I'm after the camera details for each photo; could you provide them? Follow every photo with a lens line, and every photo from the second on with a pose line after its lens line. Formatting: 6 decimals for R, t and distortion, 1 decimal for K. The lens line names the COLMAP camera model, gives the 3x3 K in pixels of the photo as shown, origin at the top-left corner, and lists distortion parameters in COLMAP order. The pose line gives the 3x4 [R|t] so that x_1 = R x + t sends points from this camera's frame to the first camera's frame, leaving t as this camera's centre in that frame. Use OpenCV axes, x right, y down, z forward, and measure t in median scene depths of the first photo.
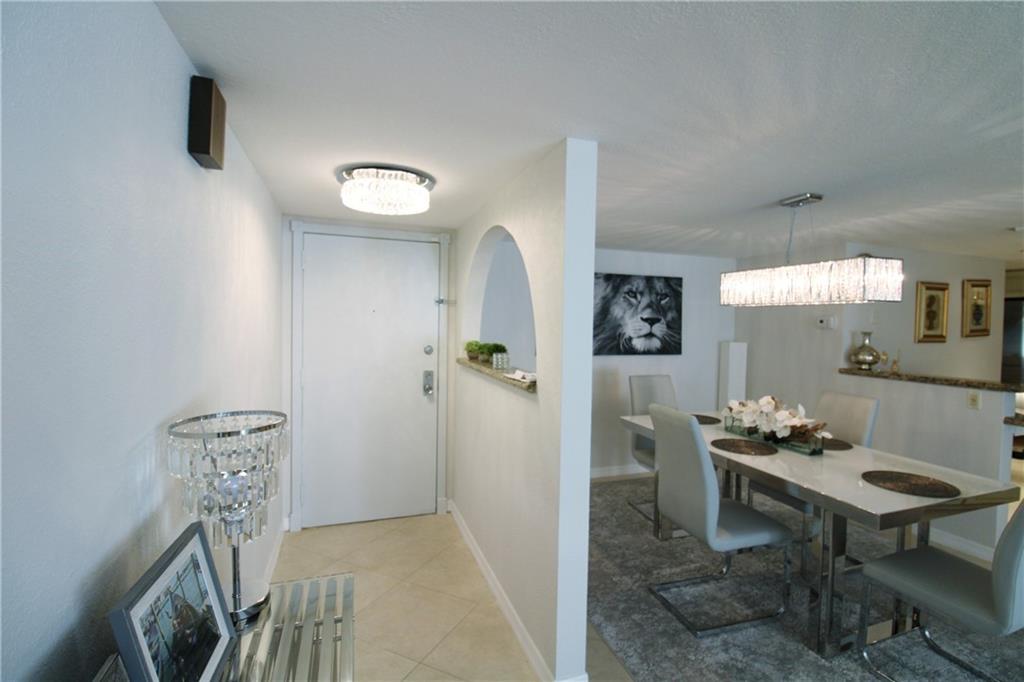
lens RADIAL K [[479.0, 0, 520.9], [0, 479.0, 335.9], [0, 0, 1]] dist [-0.001143, -0.012468]
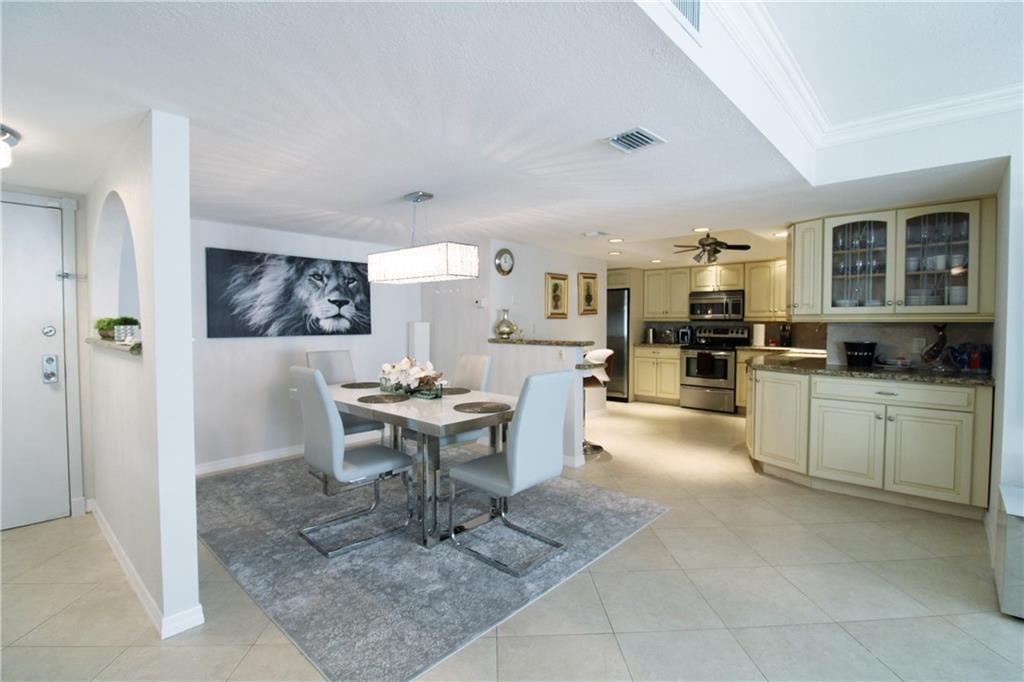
lens RADIAL K [[479.0, 0, 518.5], [0, 479.0, 336.0], [0, 0, 1]] dist [-0.001143, -0.012468]
pose [[0.877761, -0.030622, 0.478118, 0.170038], [0.027354, 0.999531, 0.013799, 0.058593], [-0.478316, 0.000966, 0.878187, -0.190618]]
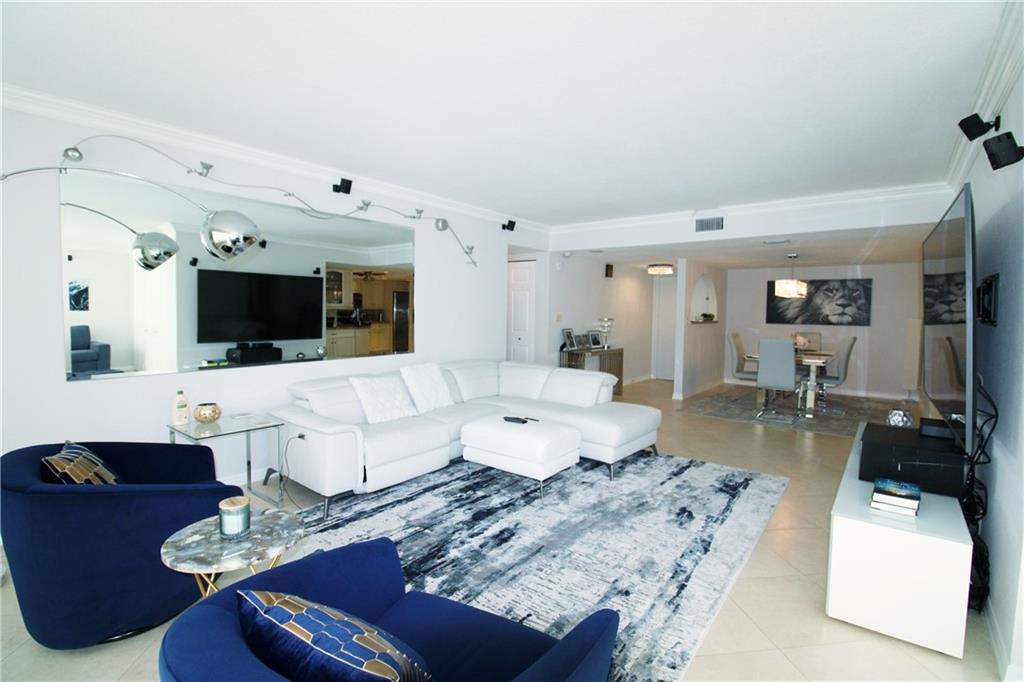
lens RADIAL K [[479.0, 0, 510.5], [0, 479.0, 332.5], [0, 0, 1]] dist [-0.001143, -0.012468]
pose [[0.518110, 0.031983, -0.854716, 1.712049], [-0.032956, 0.999305, 0.017416, 0.114571], [0.854679, 0.019145, 0.518804, -1.388772]]
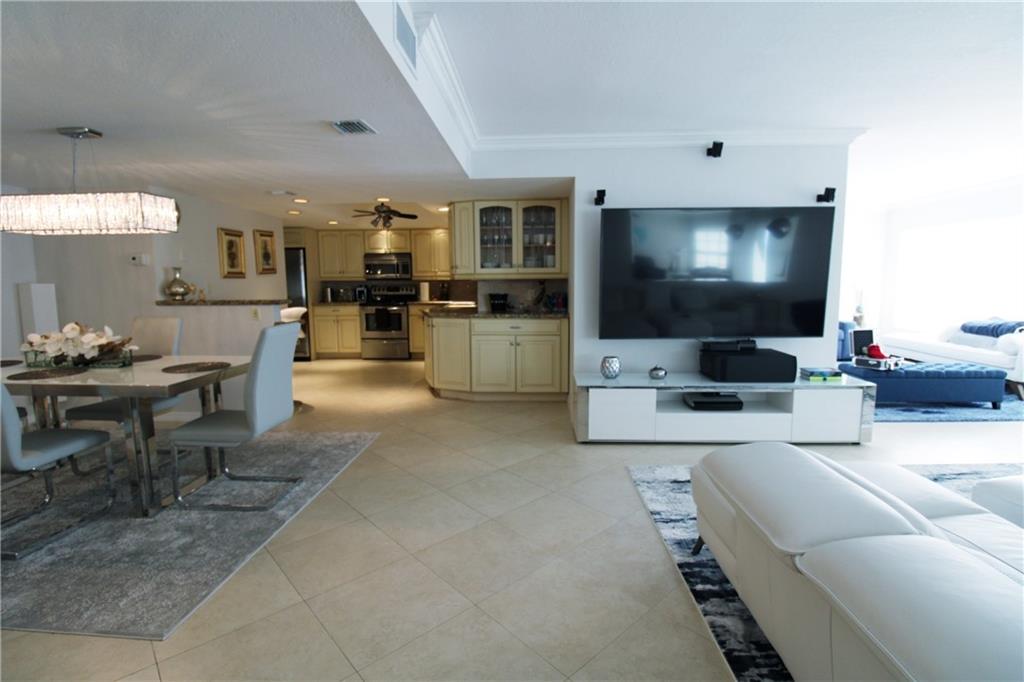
lens RADIAL K [[479.0, 0, 519.1], [0, 479.0, 335.6], [0, 0, 1]] dist [-0.001143, -0.012468]
pose [[0.371886, -0.123810, 0.919985, -0.060818], [0.039489, 0.992278, 0.117577, 0.065493], [-0.927438, -0.007395, 0.373903, -0.251542]]
